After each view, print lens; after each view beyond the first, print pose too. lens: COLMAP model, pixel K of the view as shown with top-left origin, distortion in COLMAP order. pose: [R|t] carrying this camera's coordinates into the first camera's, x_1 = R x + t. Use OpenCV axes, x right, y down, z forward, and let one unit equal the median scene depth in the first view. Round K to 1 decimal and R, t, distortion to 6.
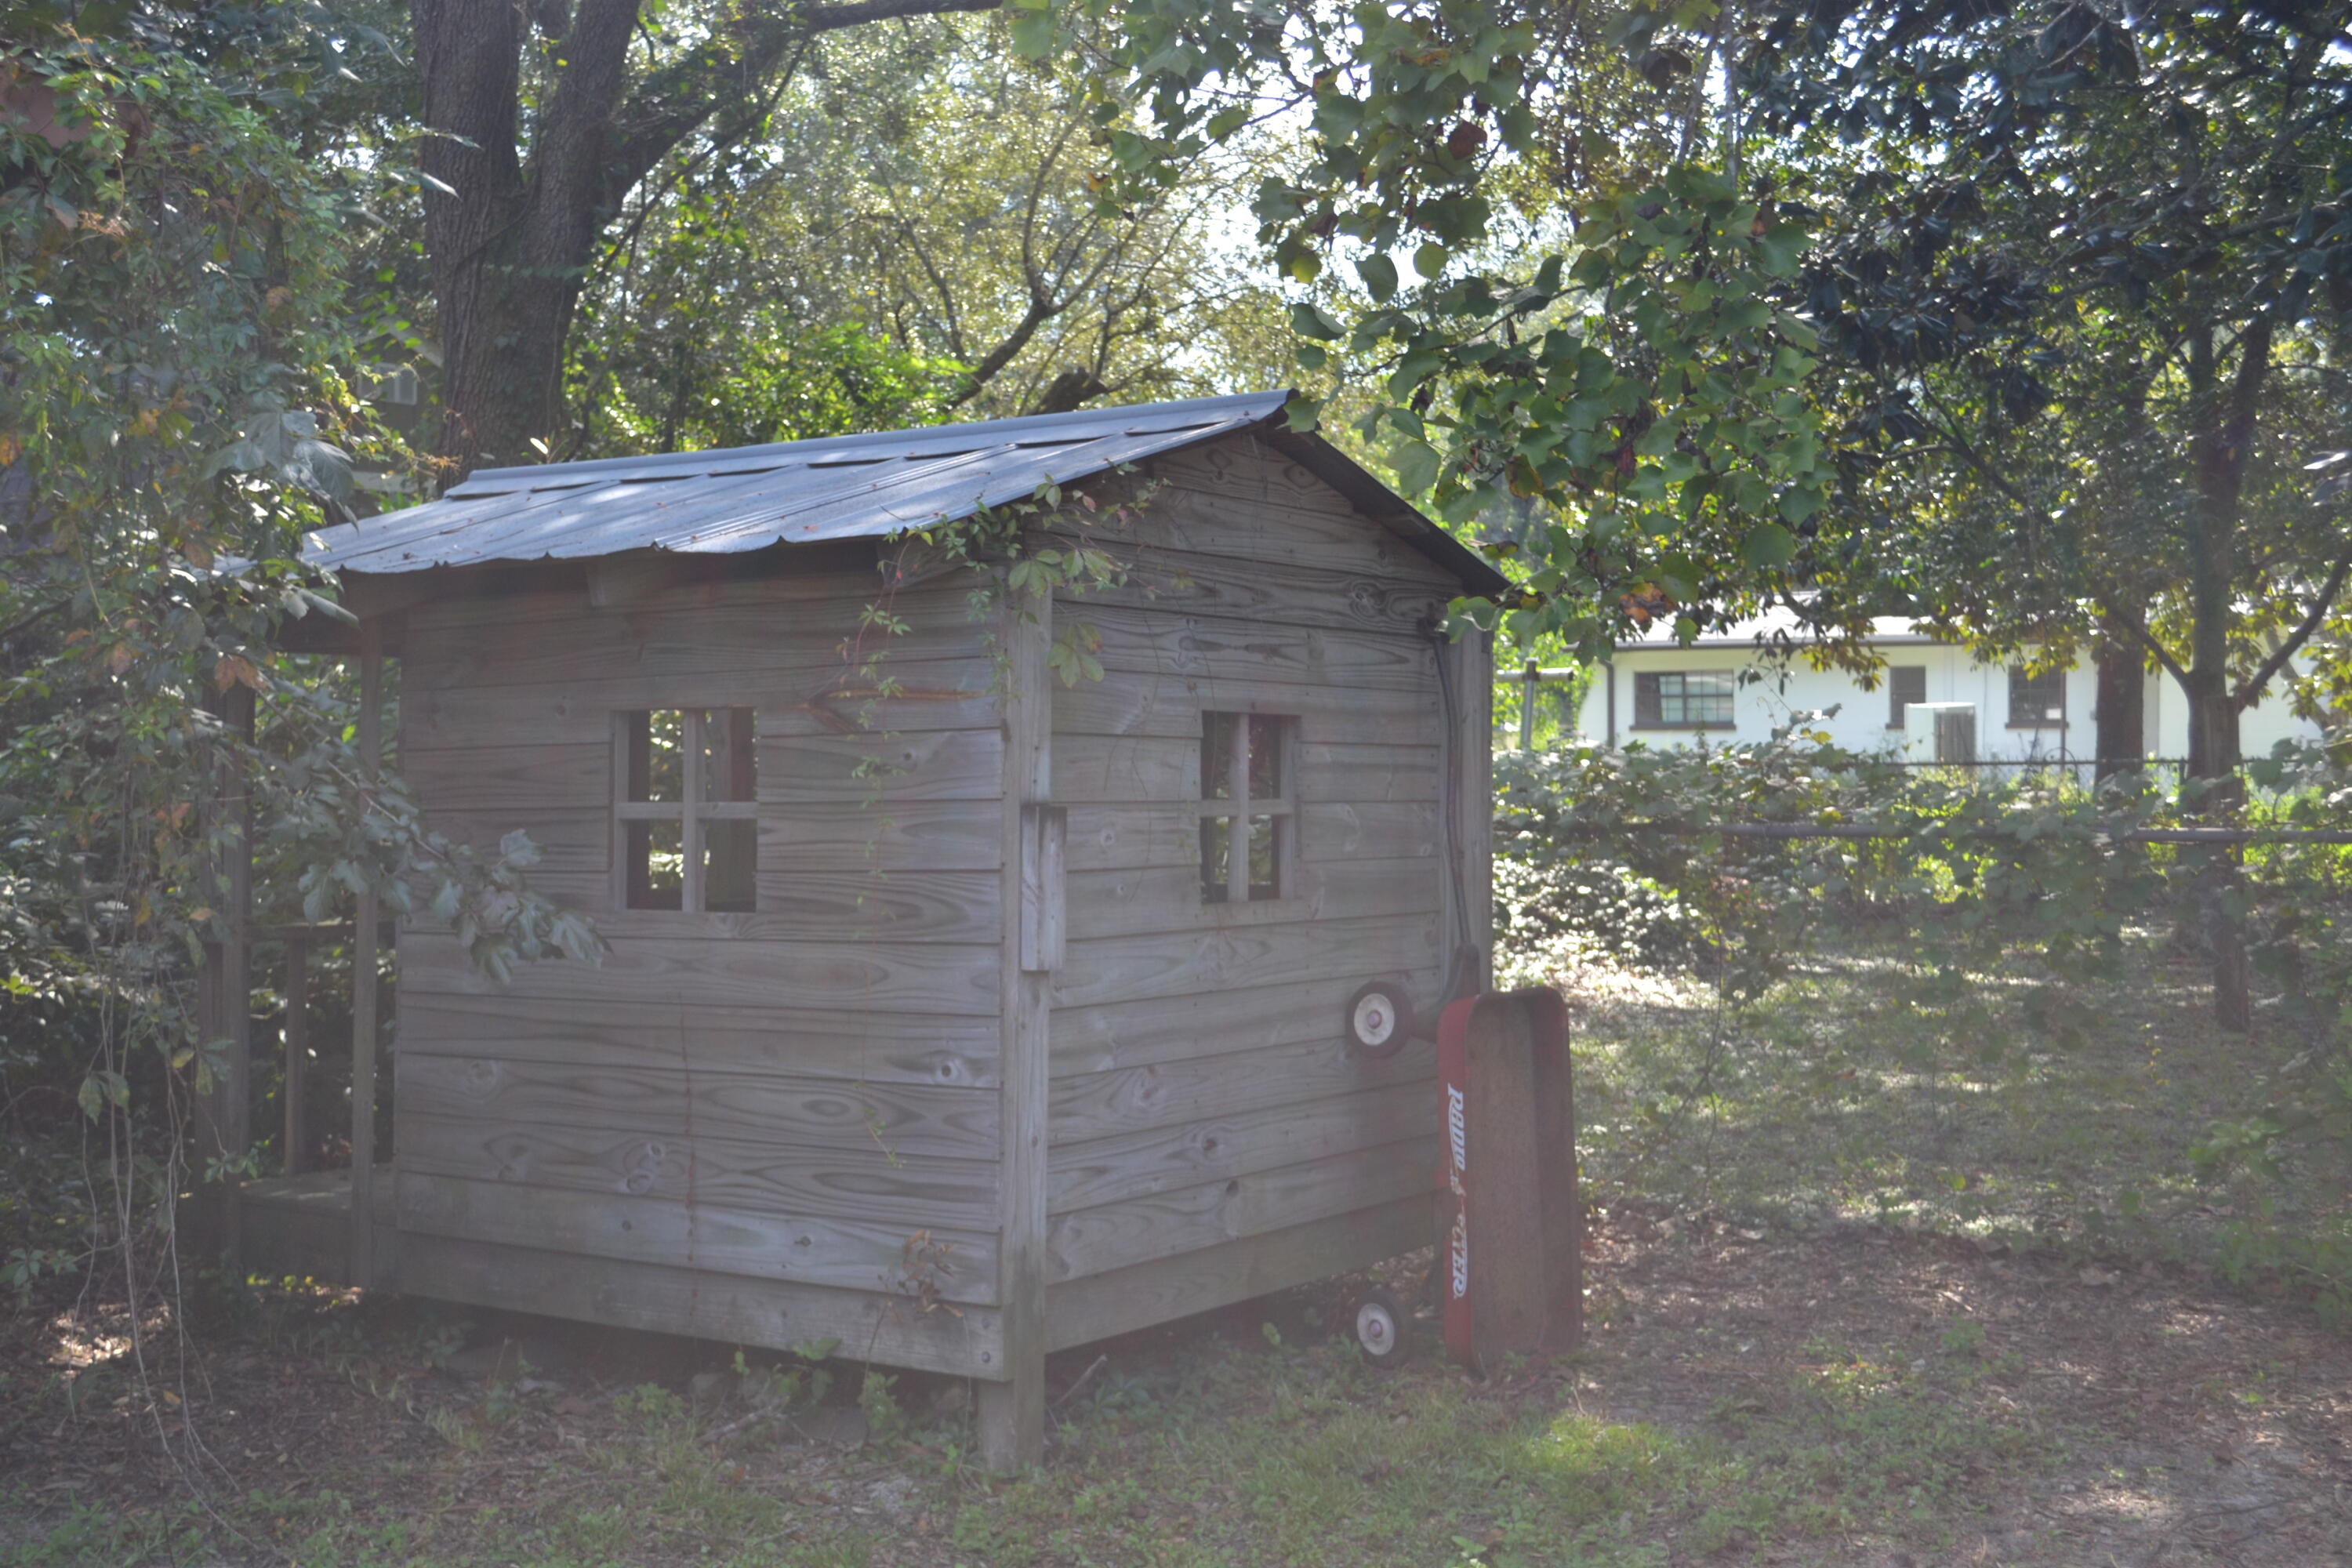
lens RADIAL K [[2833.0, 0, 1175.3], [0, 2833.0, 782.6], [0, 0, 1]] dist [-0.000899, 0.000000]
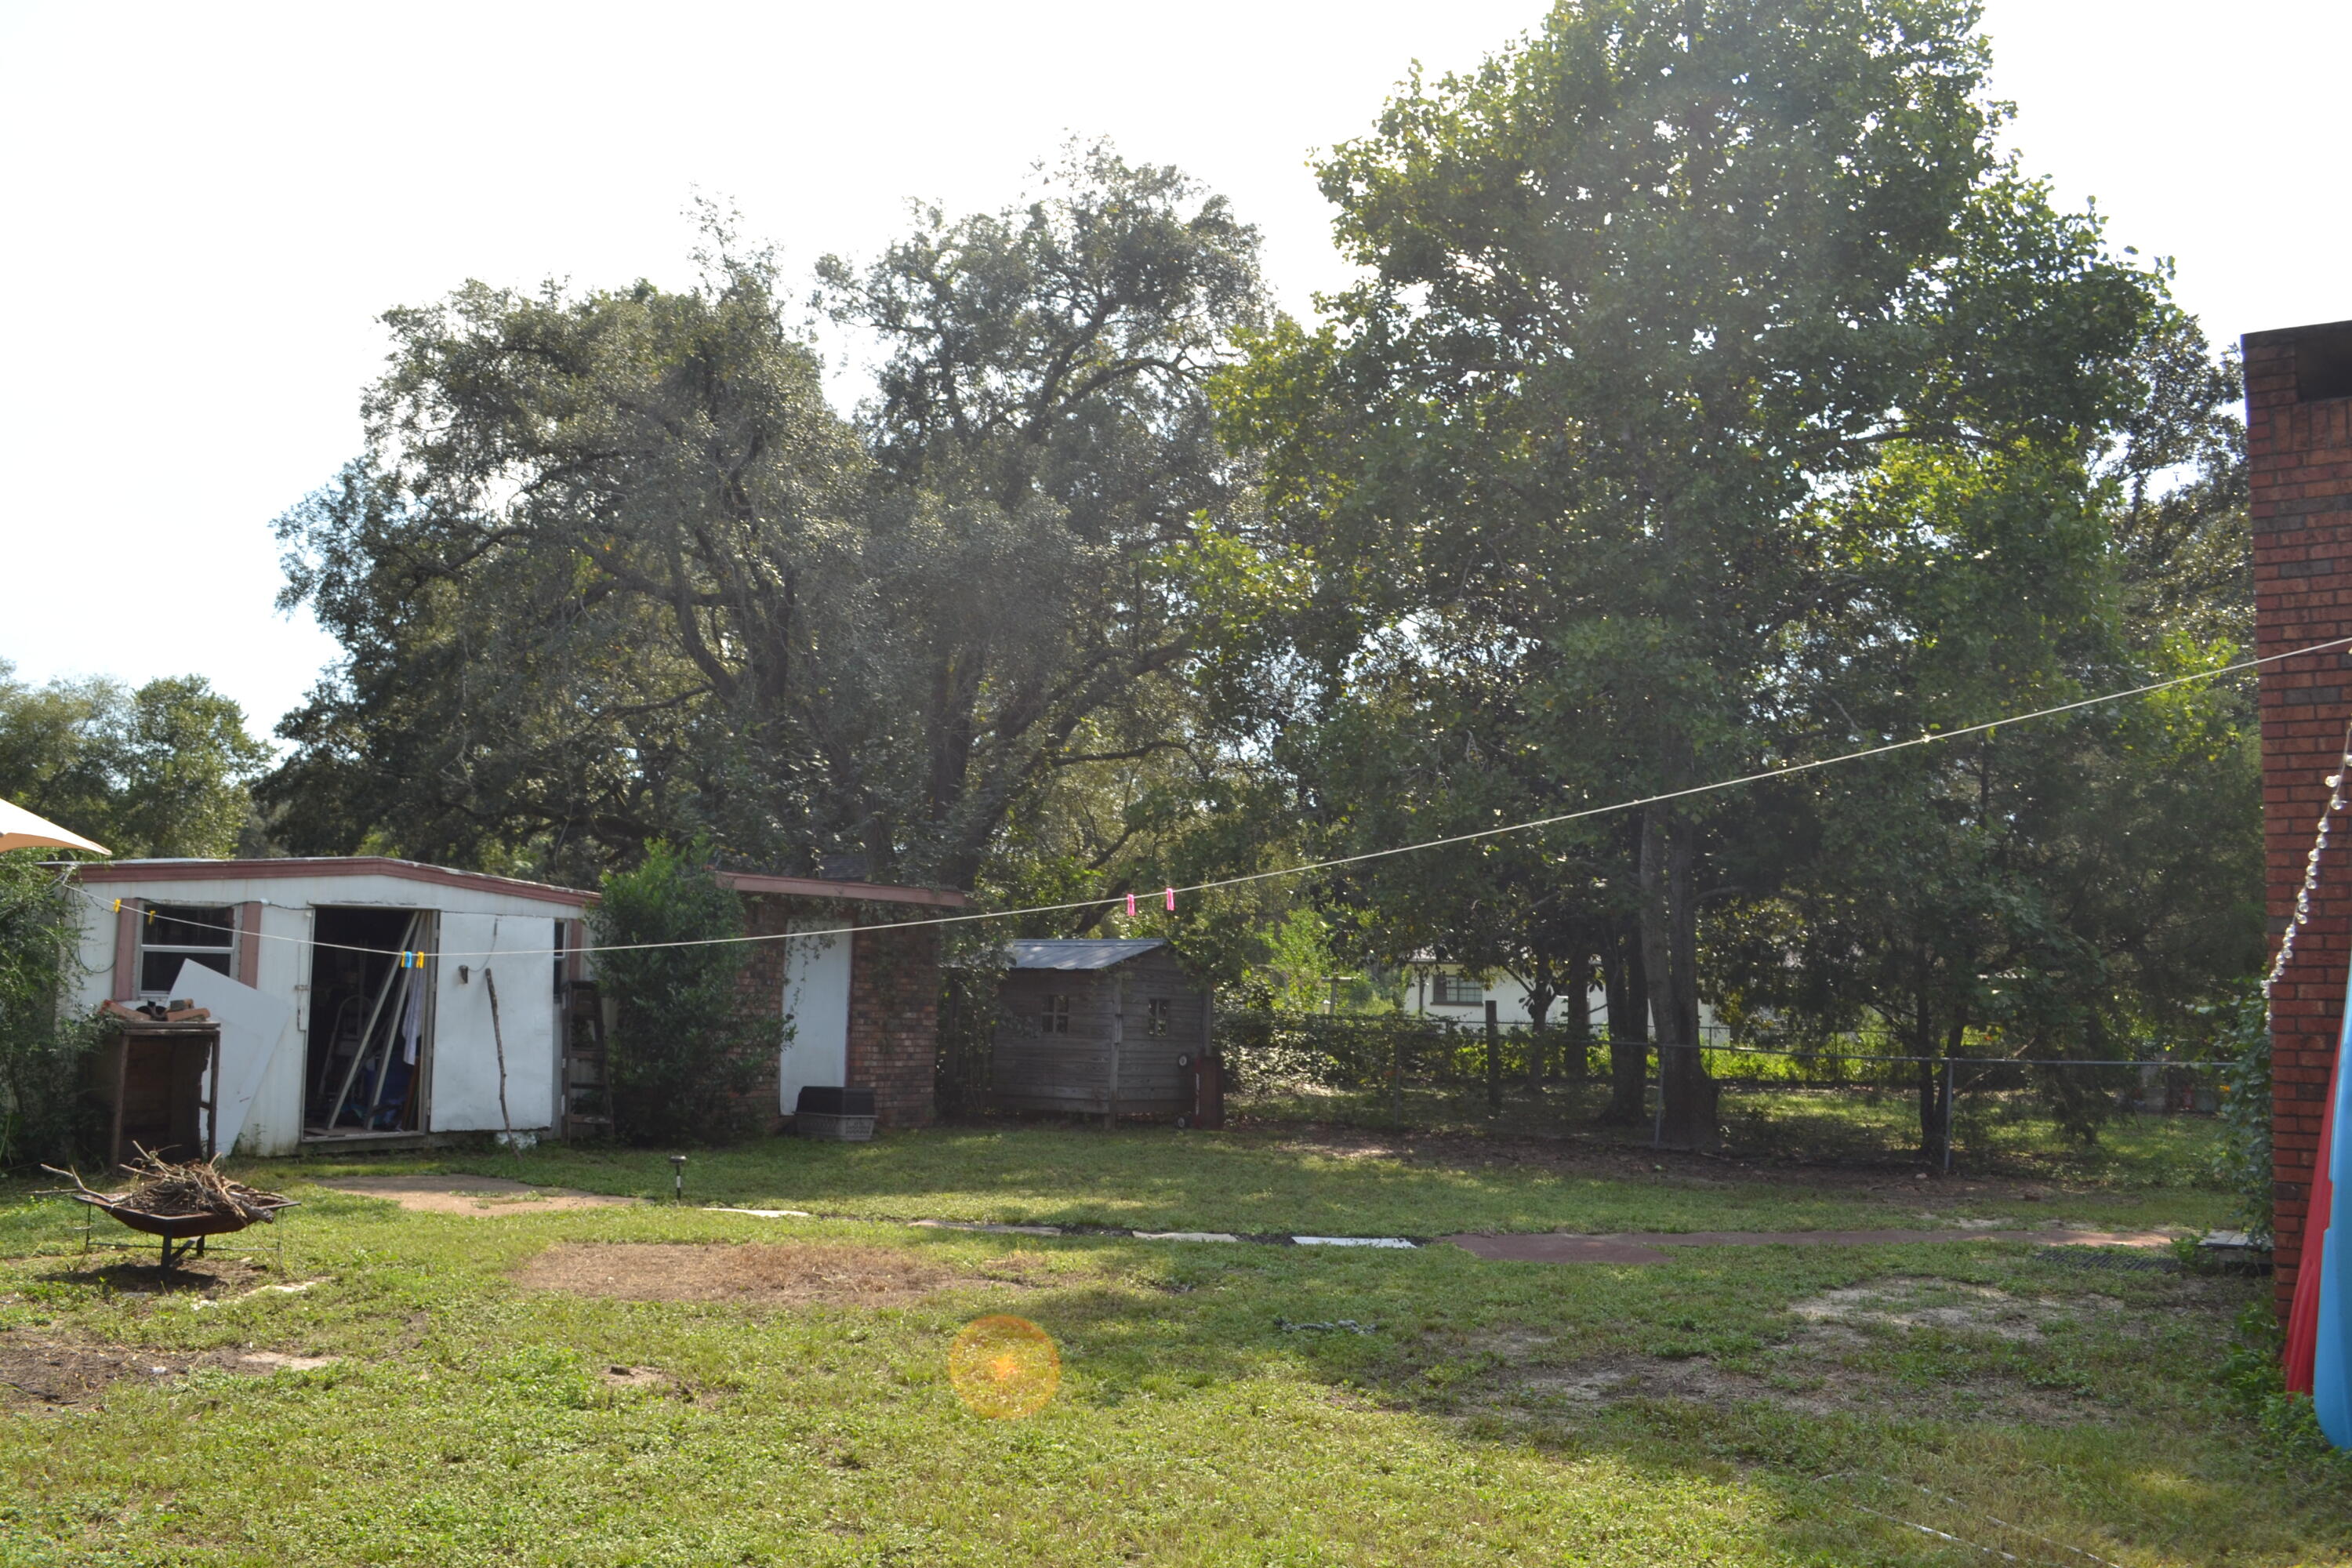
lens RADIAL K [[1868.1, 0, 1172.9], [0, 1868.1, 797.7], [0, 0, 1]] dist [-0.086339, 0.015278]
pose [[0.999065, 0.033390, -0.027464, 0.147646], [-0.036504, 0.991853, -0.122045, 0.028701], [0.023165, 0.122934, 0.992144, -2.740483]]
